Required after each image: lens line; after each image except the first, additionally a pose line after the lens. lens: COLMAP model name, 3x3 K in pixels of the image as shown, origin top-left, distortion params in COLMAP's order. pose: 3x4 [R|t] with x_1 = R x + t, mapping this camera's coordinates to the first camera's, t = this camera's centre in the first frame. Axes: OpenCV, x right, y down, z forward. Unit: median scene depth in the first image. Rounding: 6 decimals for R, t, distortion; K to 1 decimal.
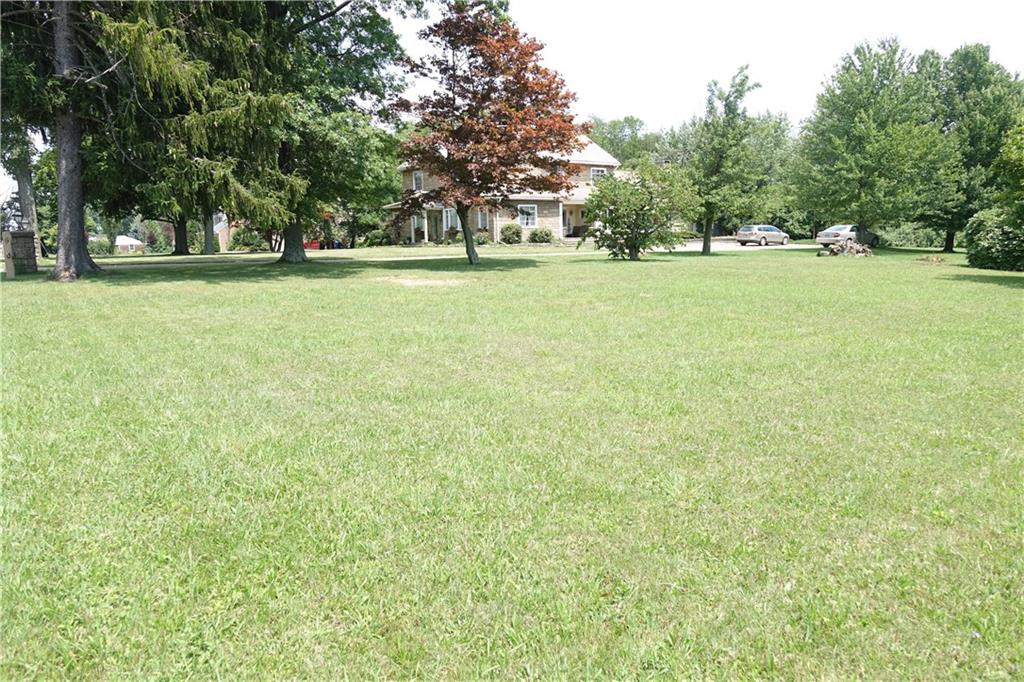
lens RADIAL K [[698.0, 0, 512.0], [0, 698.0, 341.0], [0, 0, 1]] dist [-0.000900, -0.003085]
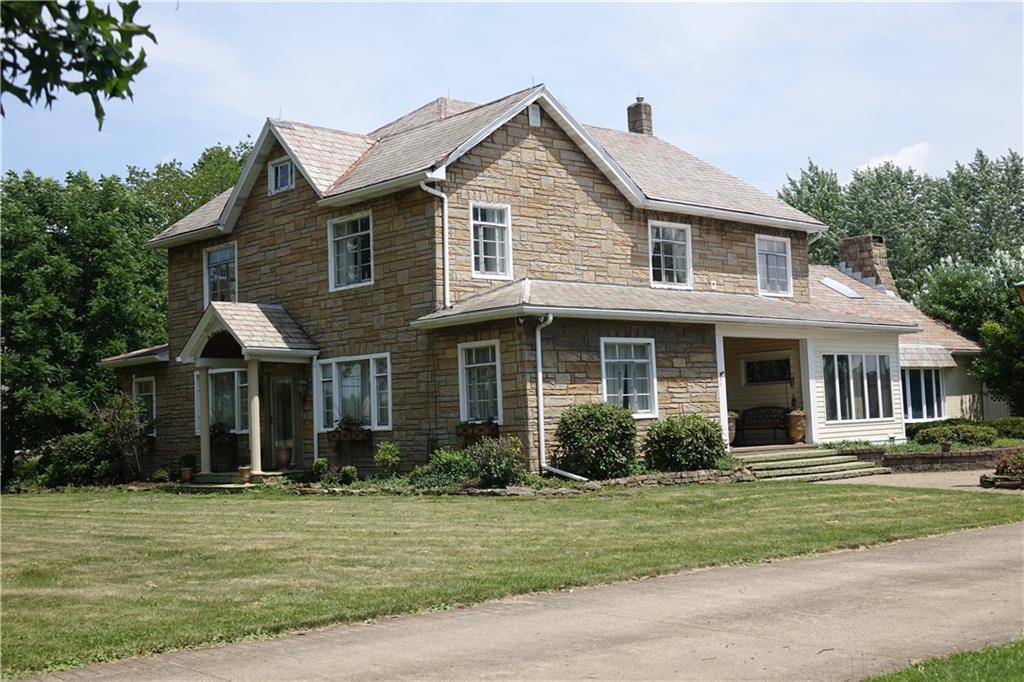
lens RADIAL K [[1288.2, 0, 512.0], [0, 1288.2, 341.0], [0, 0, 1]] dist [-0.008014, -0.014658]
pose [[0.989913, -0.011191, 0.141237, -0.096083], [0.041706, 0.975724, -0.214995, -0.078961], [-0.135403, 0.218717, 0.966348, 0.476295]]
